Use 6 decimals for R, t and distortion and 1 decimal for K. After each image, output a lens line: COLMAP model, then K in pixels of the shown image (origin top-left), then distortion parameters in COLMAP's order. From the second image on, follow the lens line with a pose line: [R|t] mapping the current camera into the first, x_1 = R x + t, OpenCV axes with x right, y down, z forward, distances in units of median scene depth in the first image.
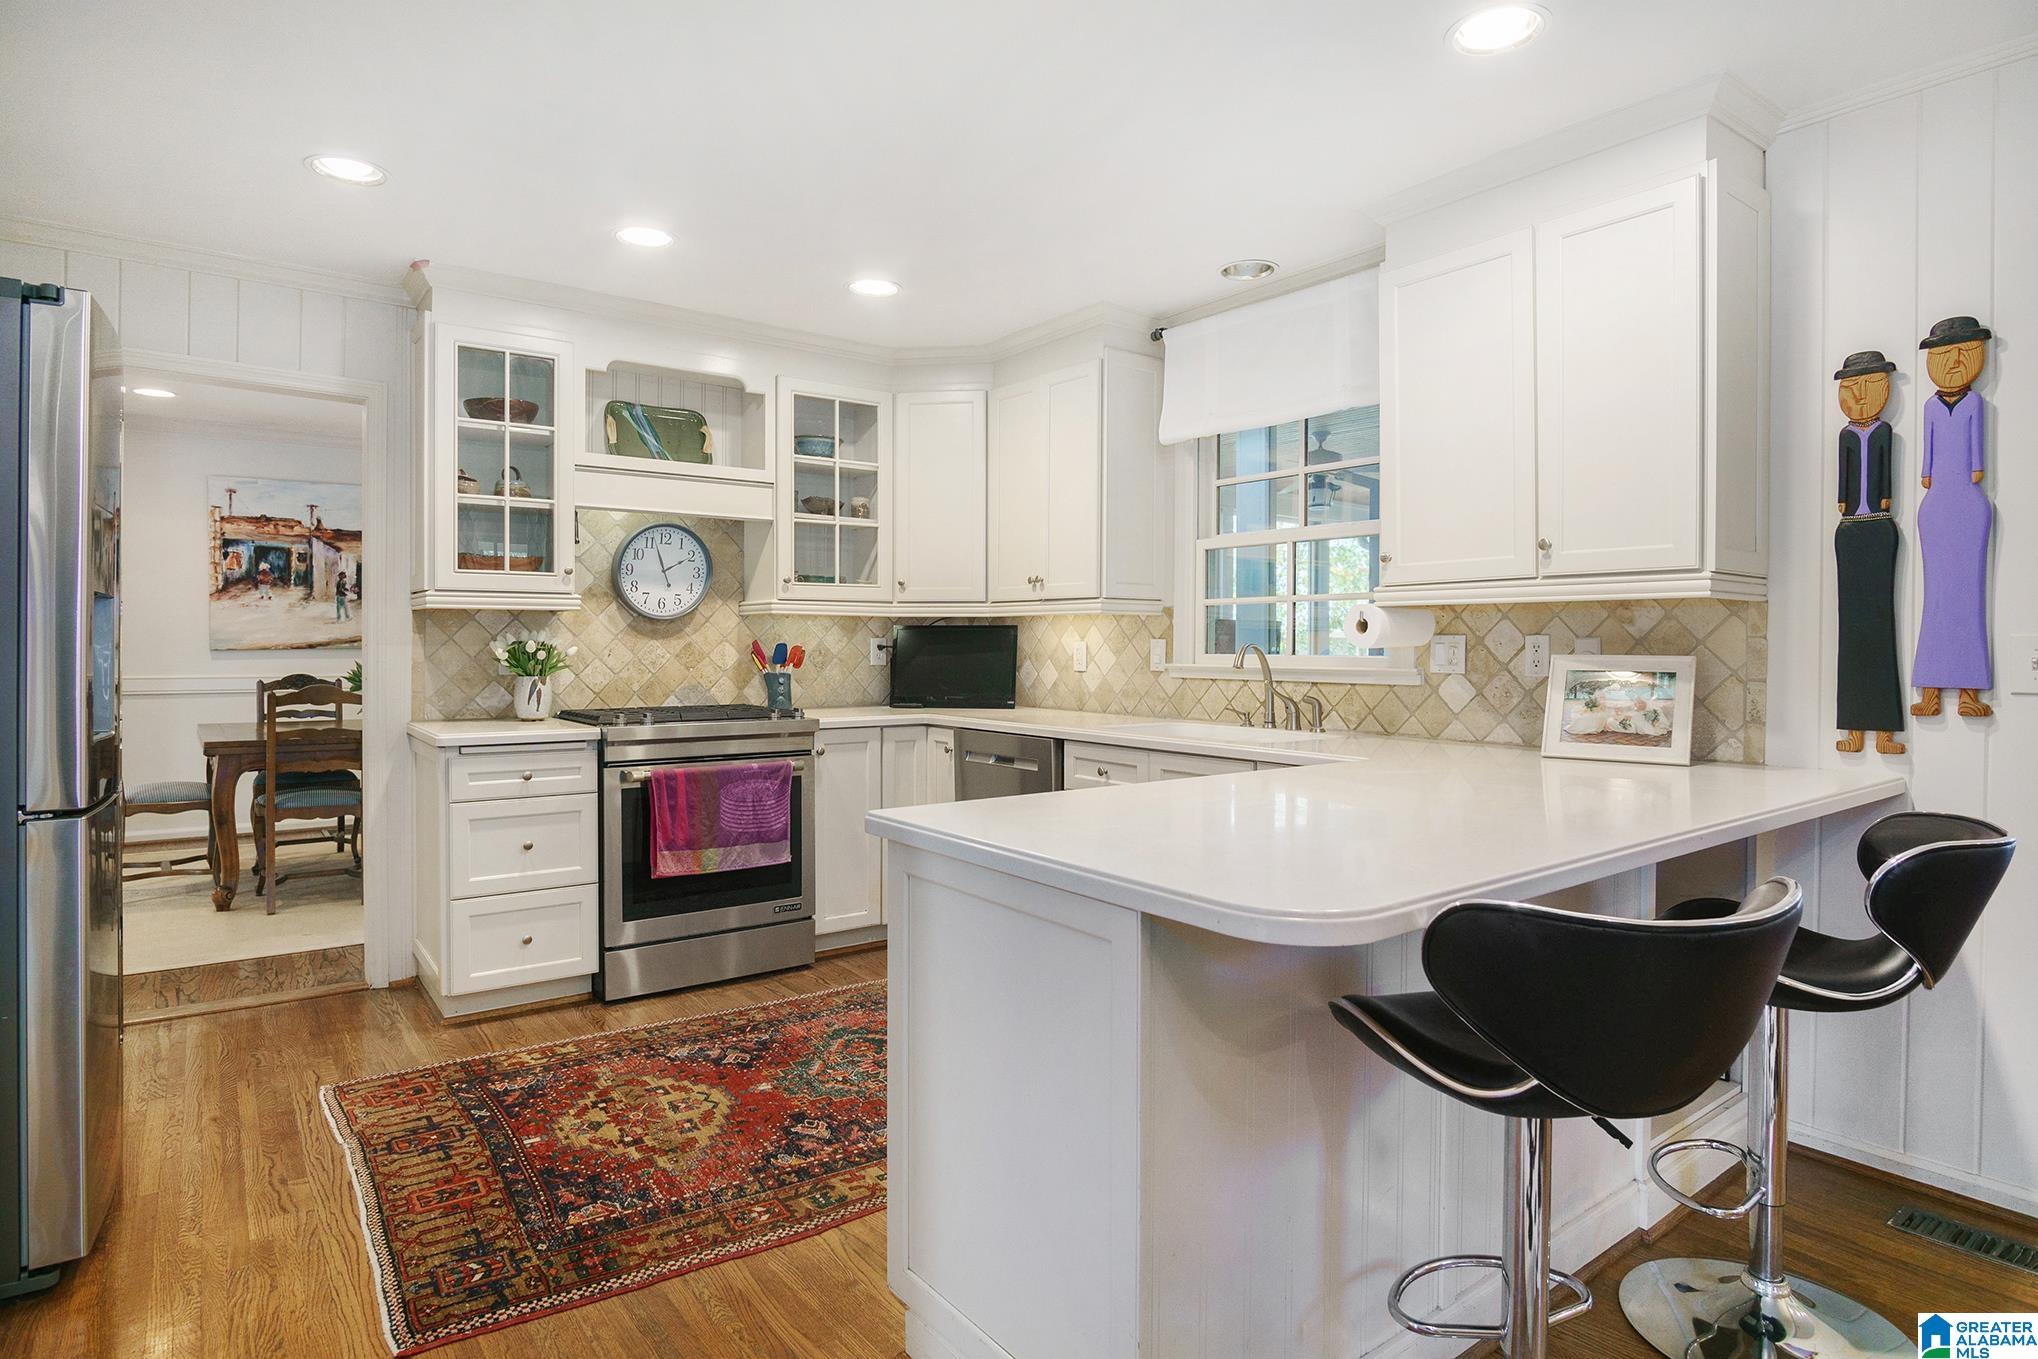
lens RADIAL K [[1122.0, 0, 1042.1], [0, 1122.0, 660.2], [0, 0, 1]] dist [-0.002988, 0.000141]
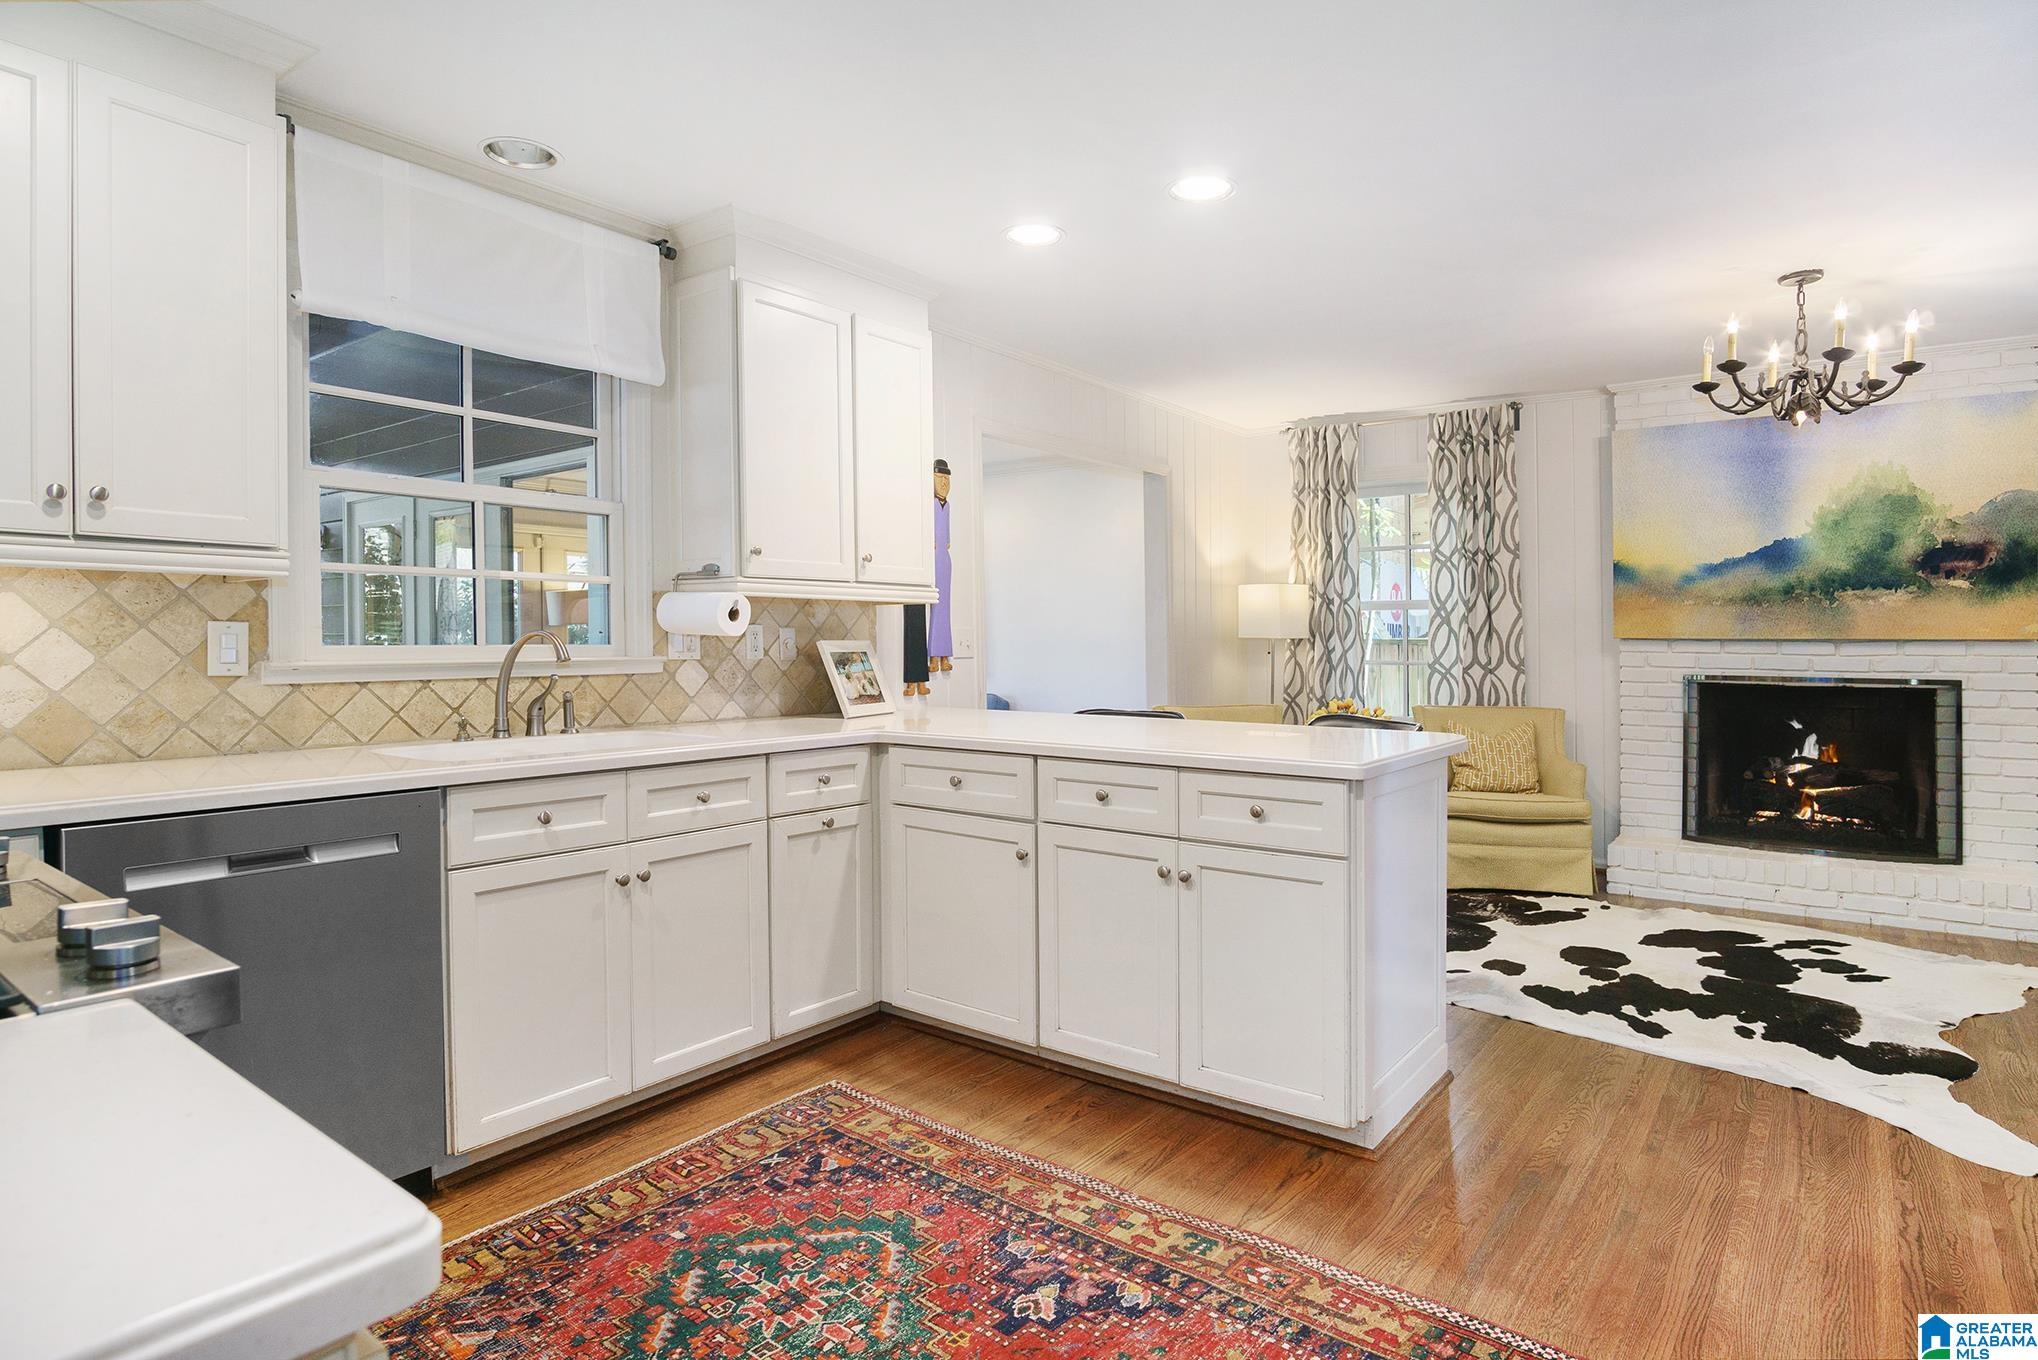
lens RADIAL K [[1091.5, 0, 1023.6], [0, 1091.5, 625.7], [0, 0, 1]] dist [-0.004935, -0.000842]
pose [[-0.247362, 0.007171, 0.968897, -0.875918], [0.011860, 0.999920, -0.004372, -0.014666], [-0.968851, 0.010410, -0.247427, 1.167956]]
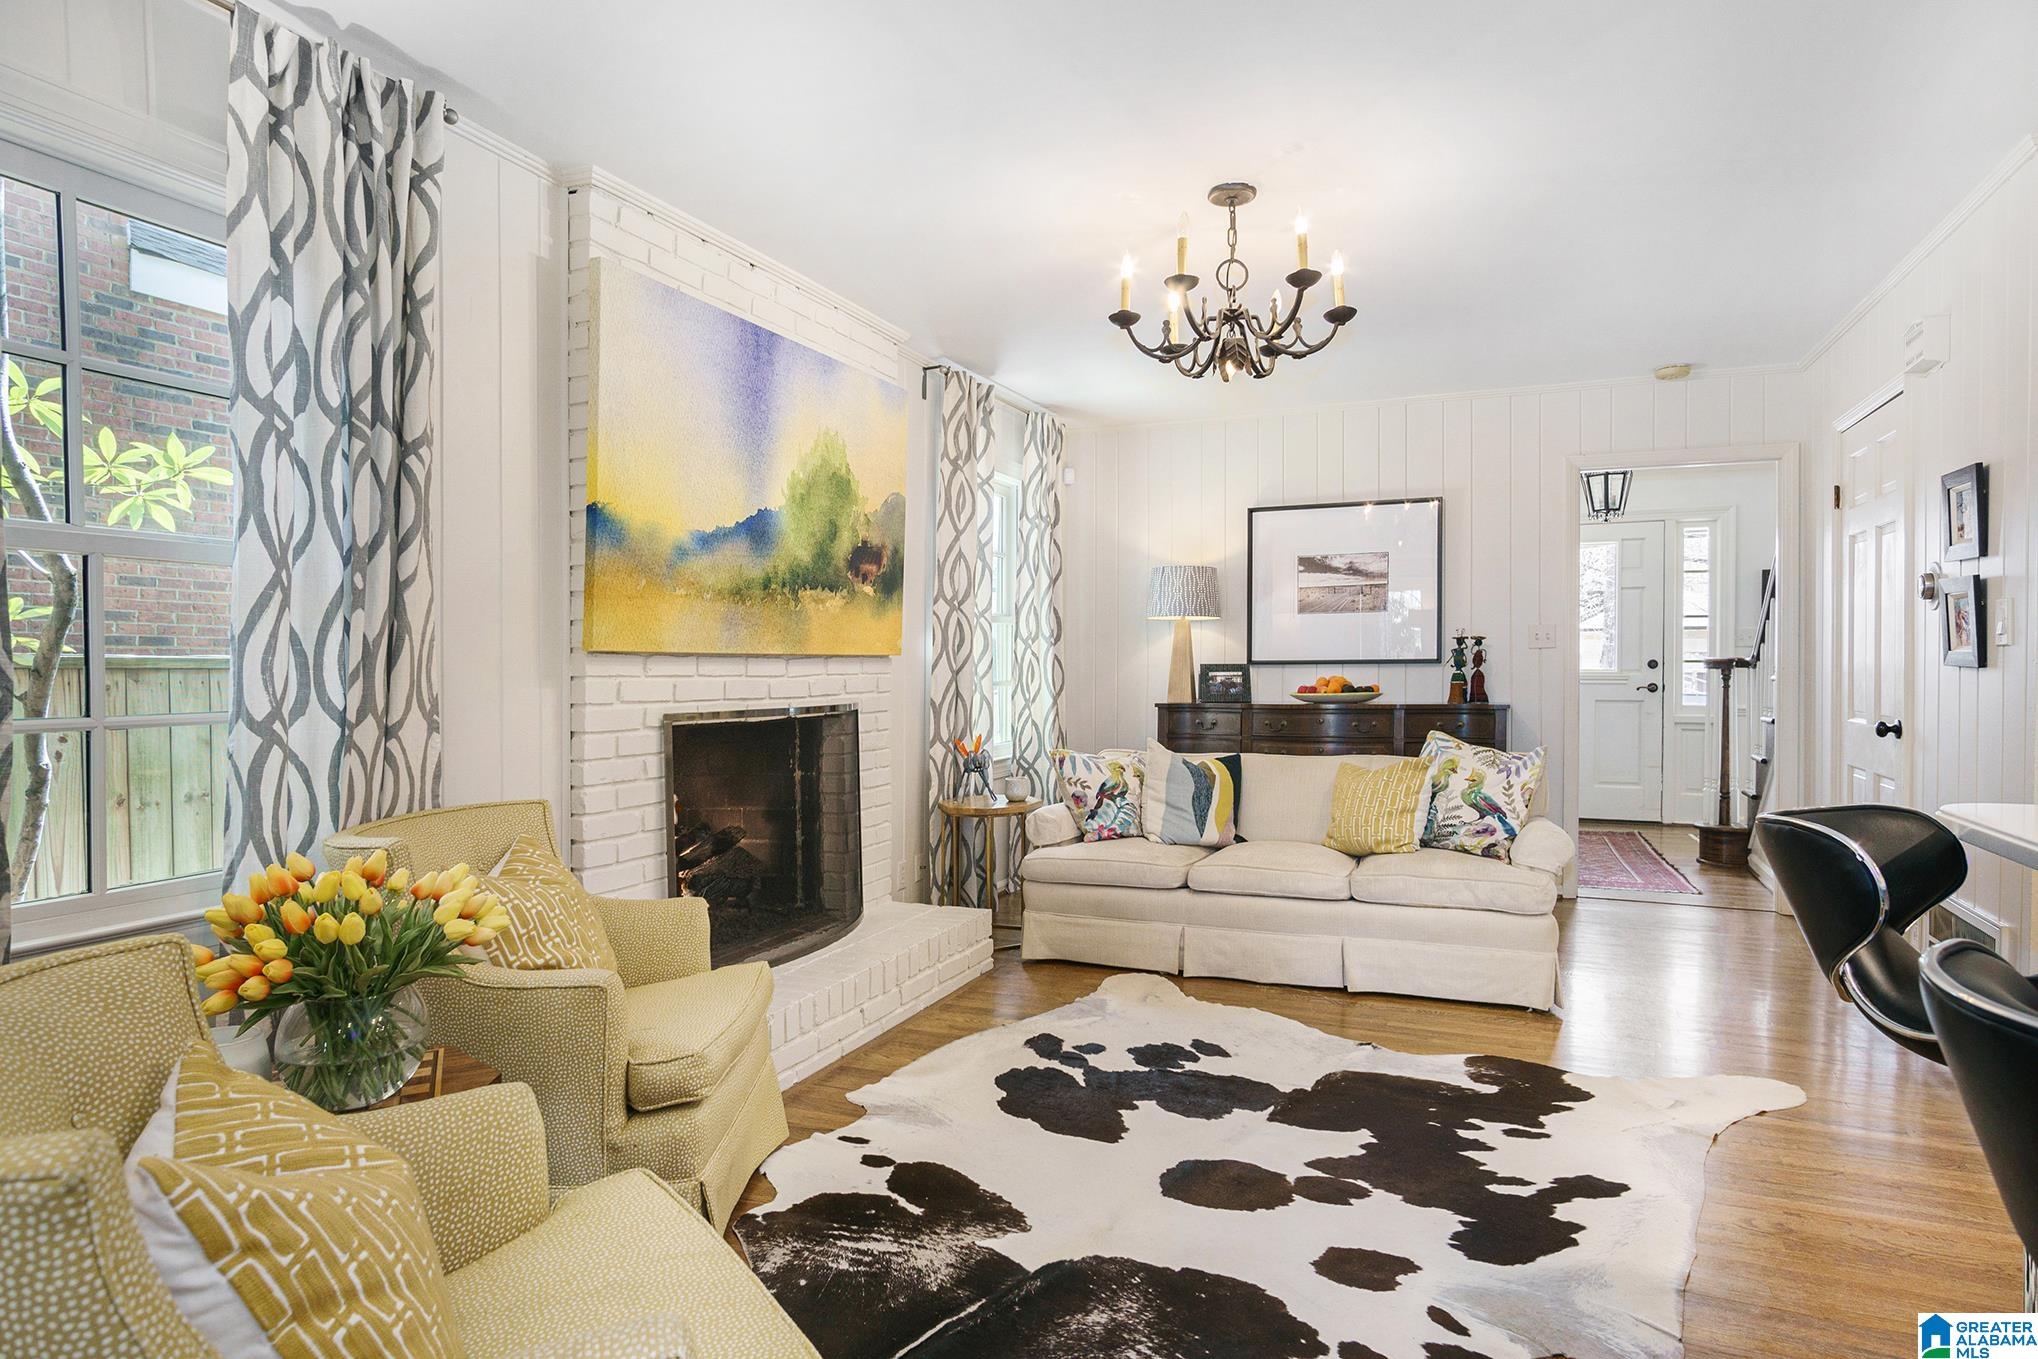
lens RADIAL K [[1122.0, 0, 1042.1], [0, 1122.0, 660.2], [0, 0, 1]] dist [-0.002988, 0.000141]
pose [[-0.885741, 0.003200, -0.464170, 0.885542], [0.000890, 0.999986, 0.005196, 0.015955], [0.464180, 0.004189, -0.885731, 0.785747]]
